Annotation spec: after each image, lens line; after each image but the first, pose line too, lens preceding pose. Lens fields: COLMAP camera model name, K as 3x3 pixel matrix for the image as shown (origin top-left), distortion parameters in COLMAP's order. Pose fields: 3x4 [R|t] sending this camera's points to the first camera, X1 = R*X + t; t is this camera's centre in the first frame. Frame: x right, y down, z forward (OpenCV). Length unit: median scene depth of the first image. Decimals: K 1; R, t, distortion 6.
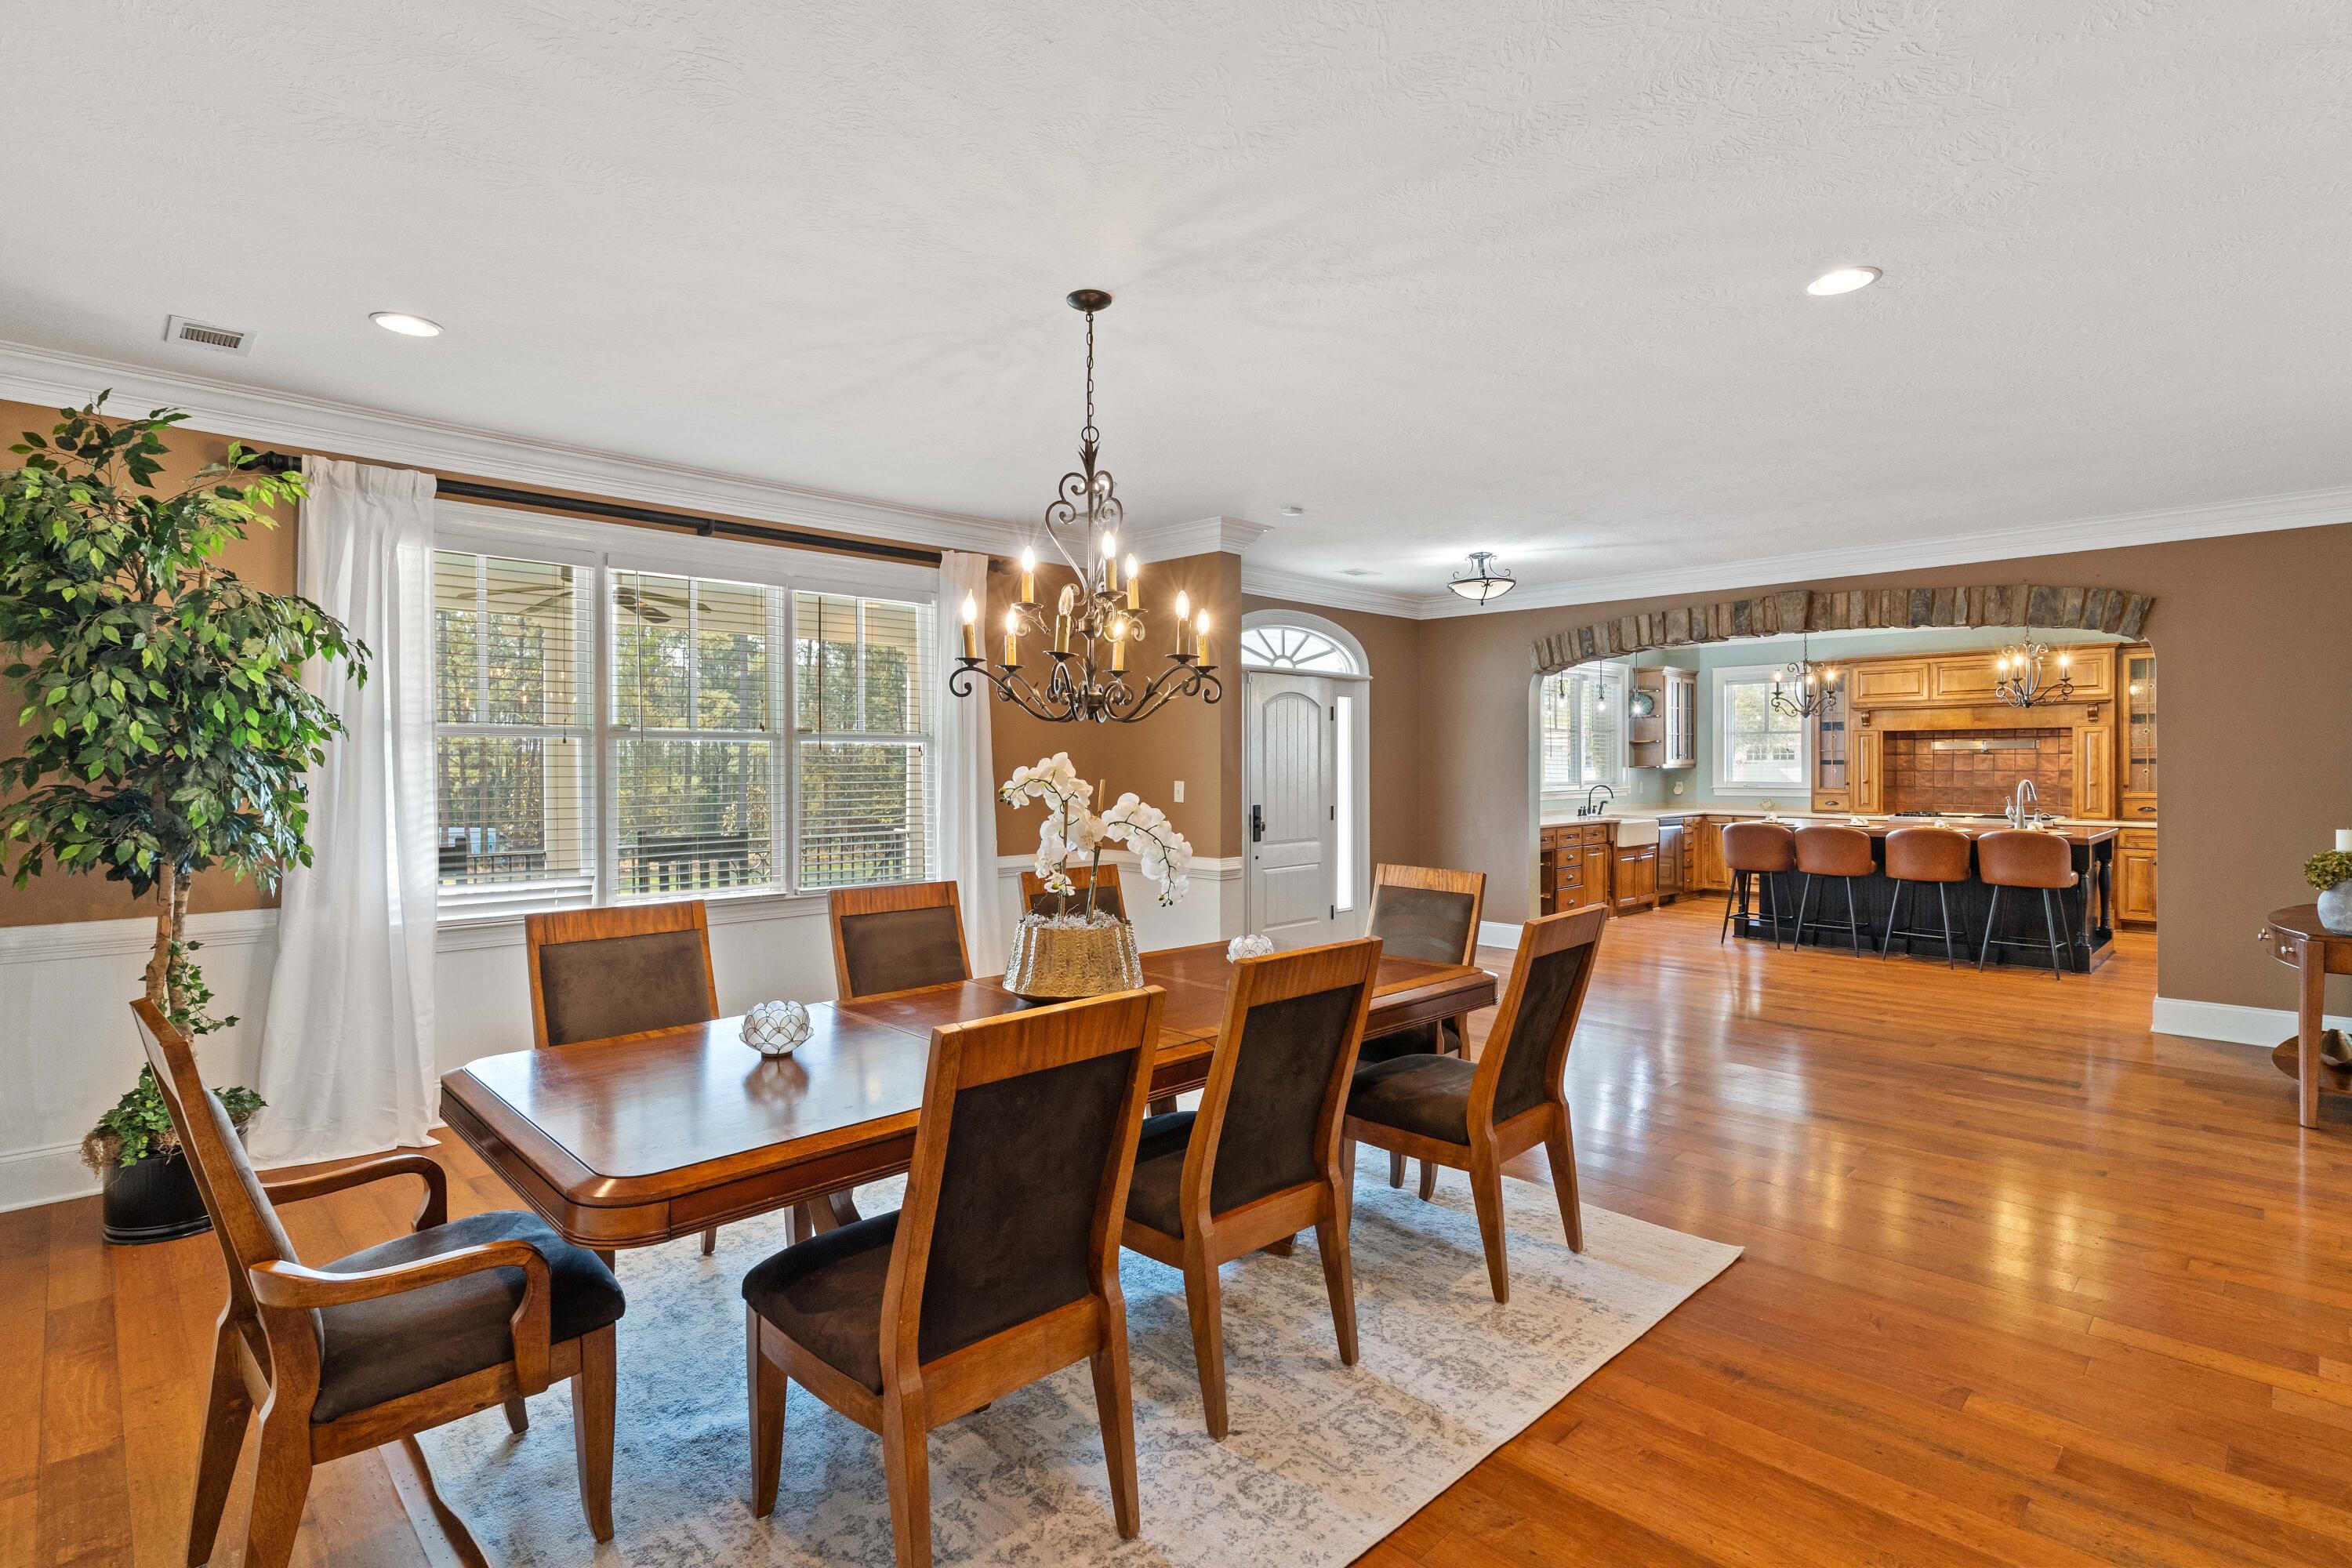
lens RADIAL K [[1118.3, 0, 1160.6], [0, 1118.3, 771.5], [0, 0, 1]] dist [0.003114, 0.001323]
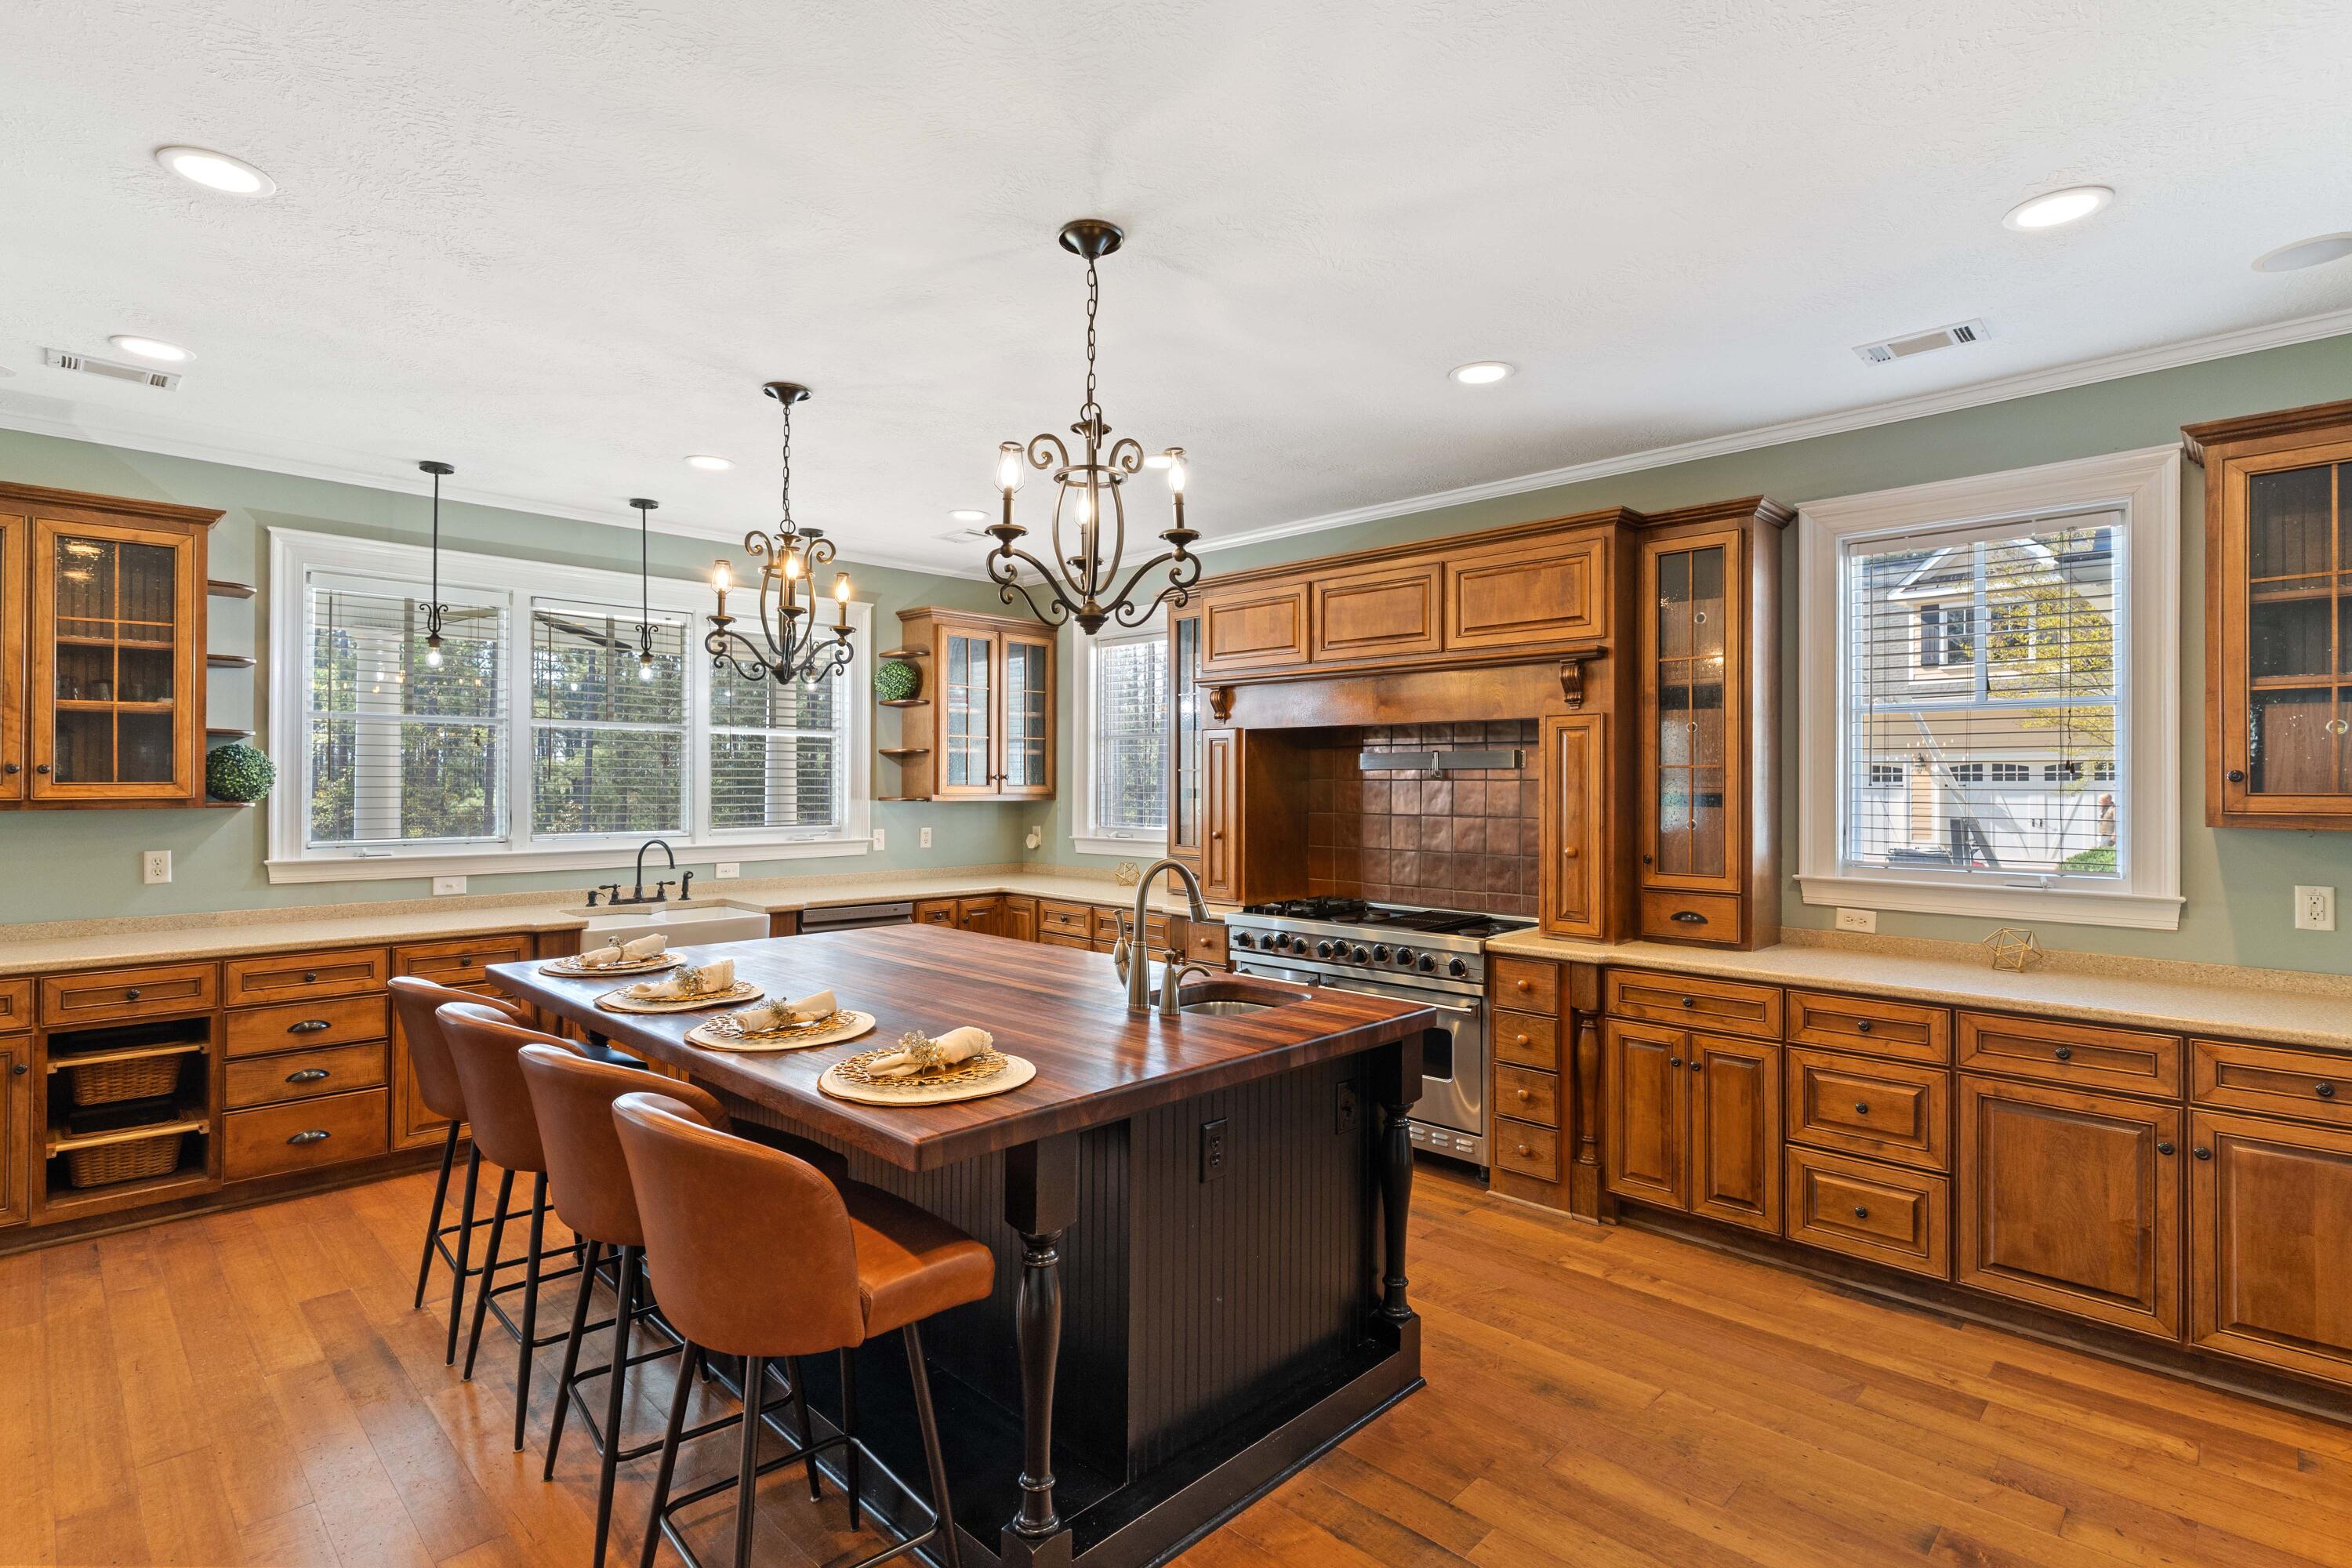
lens RADIAL K [[1118.3, 0, 1164.8], [0, 1118.3, 779.4], [0, 0, 1]] dist [0.003114, 0.001323]
pose [[0.999152, 0.004274, 0.040948, 0.677007], [-0.003991, 0.999968, -0.007004, -0.013219], [-0.040977, 0.006835, 0.999137, 0.603981]]
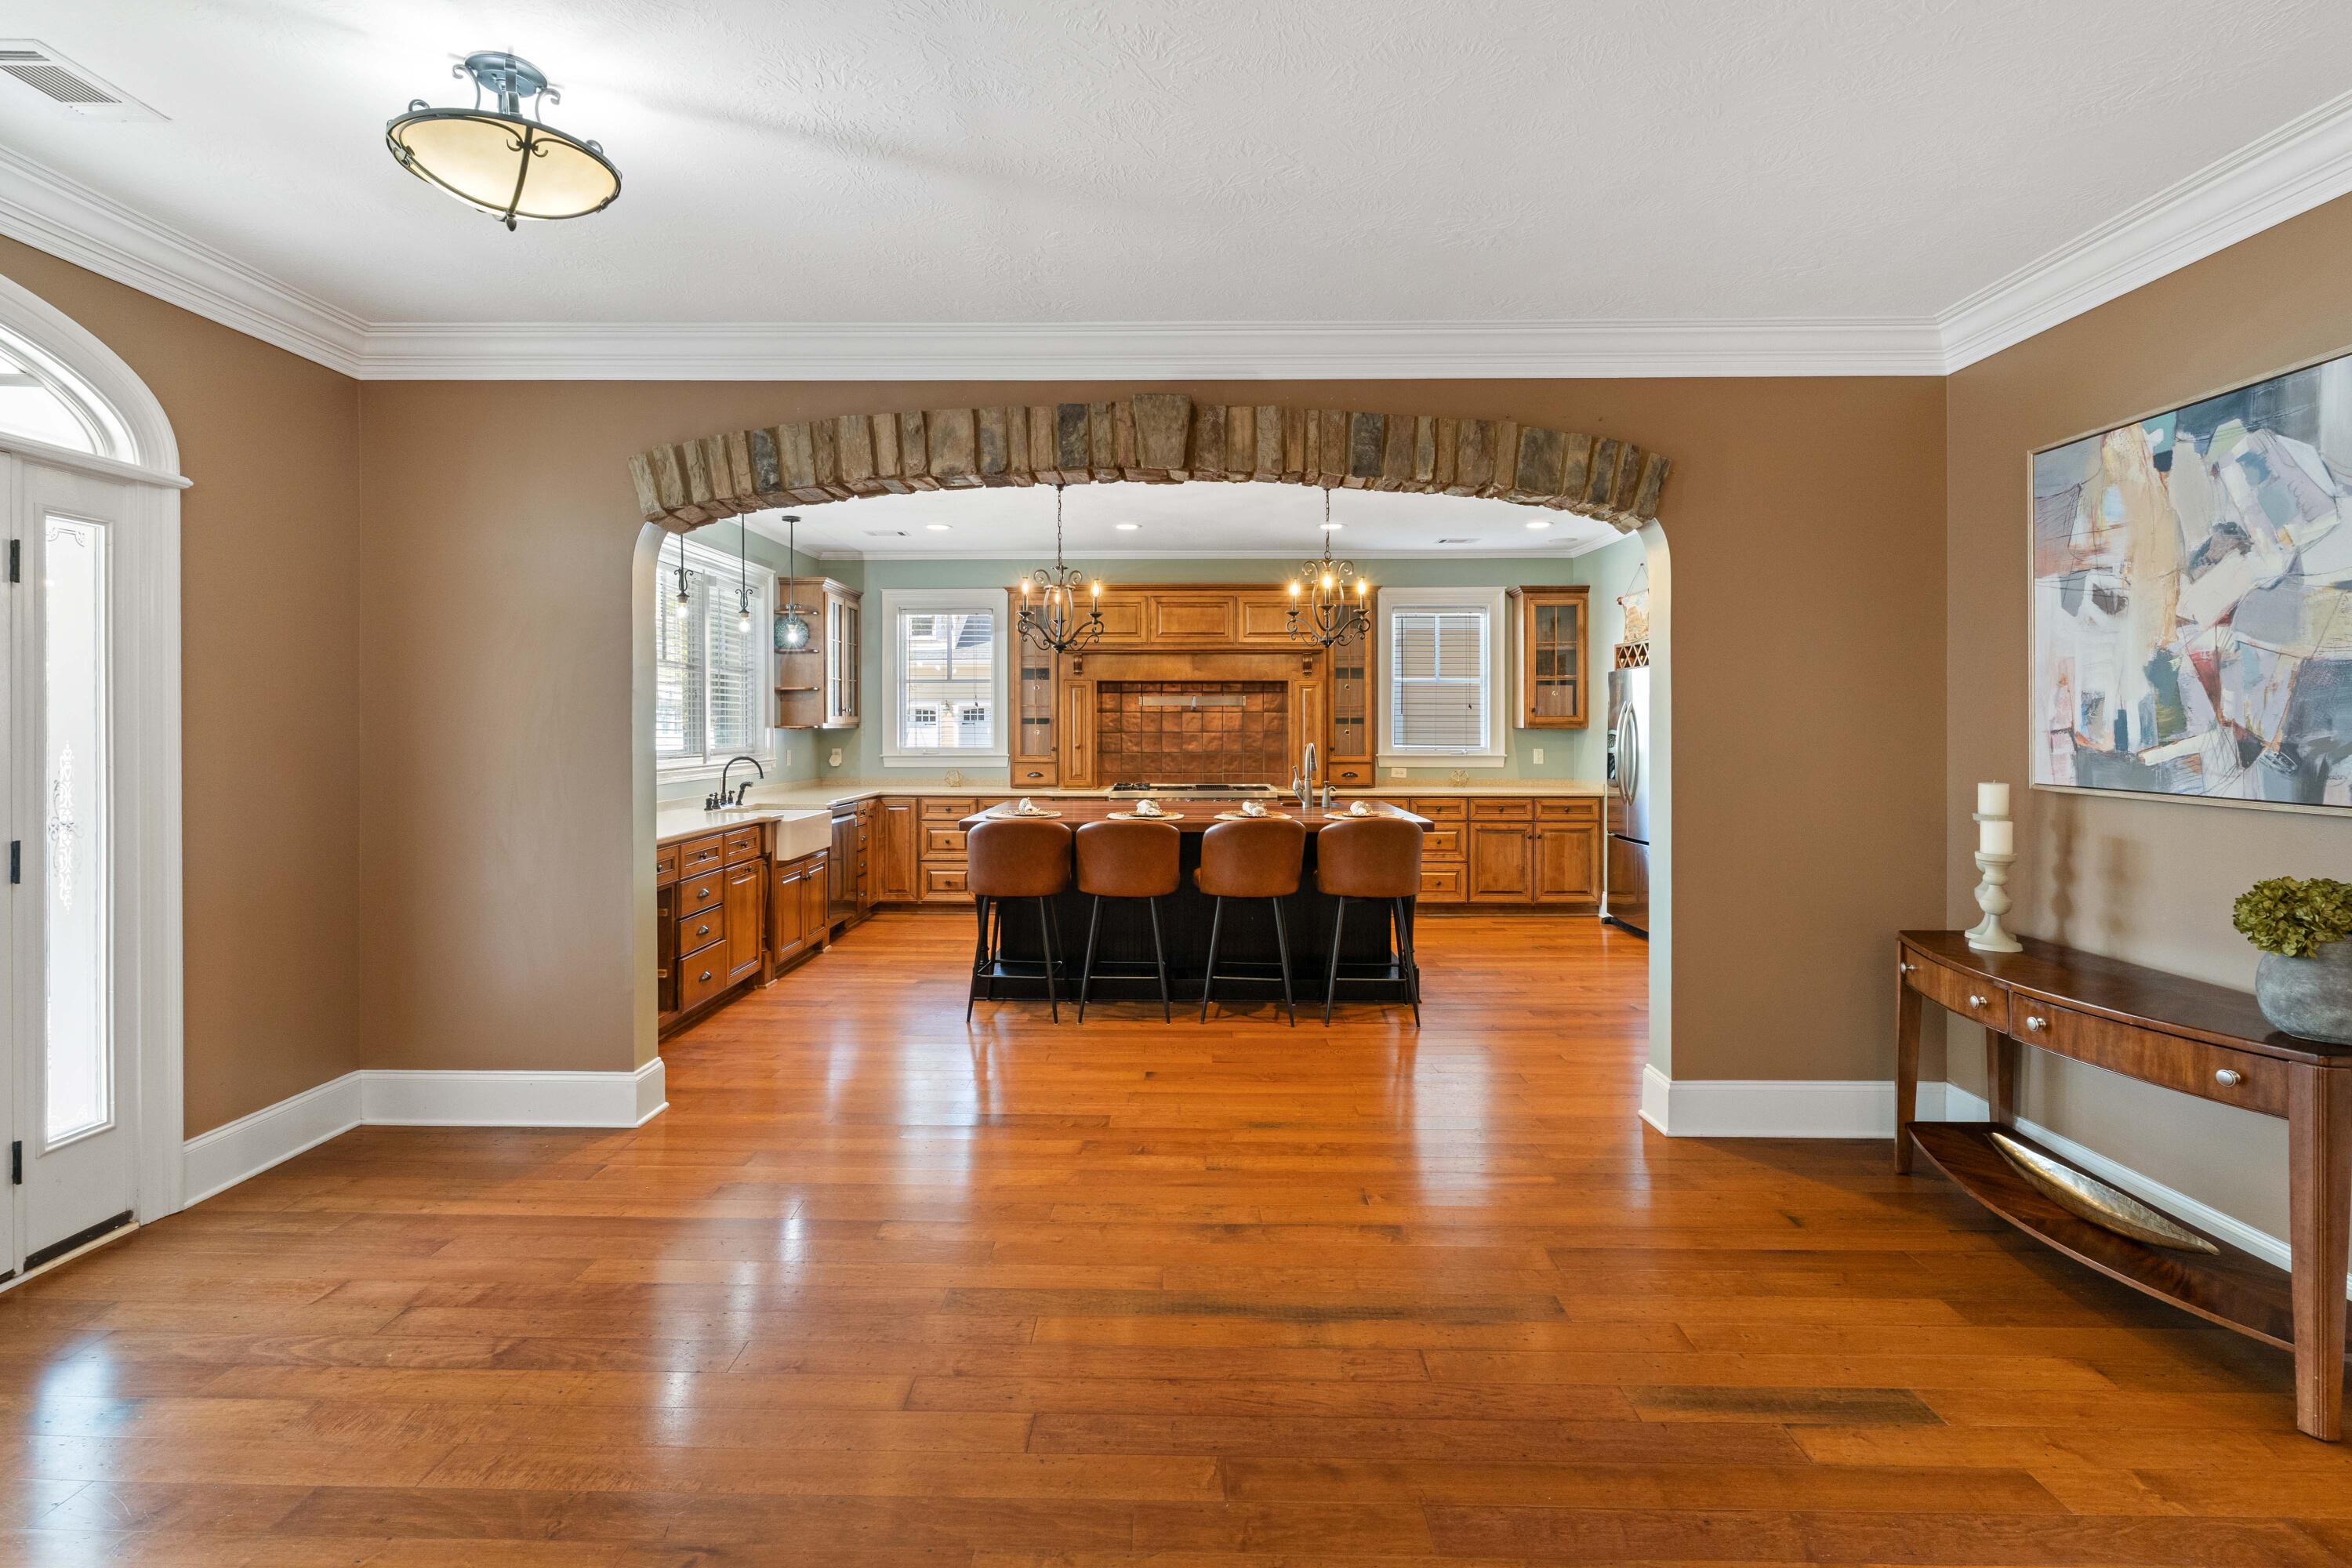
lens RADIAL K [[1118.3, 0, 1159.1], [0, 1118.3, 732.0], [0, 0, 1]] dist [0.003114, 0.001323]
pose [[0.703895, -0.002177, 0.710301, 0.143938], [0.003186, 0.999995, -0.000092, -0.000636], [-0.710297, 0.002327, 0.703899, 0.486851]]
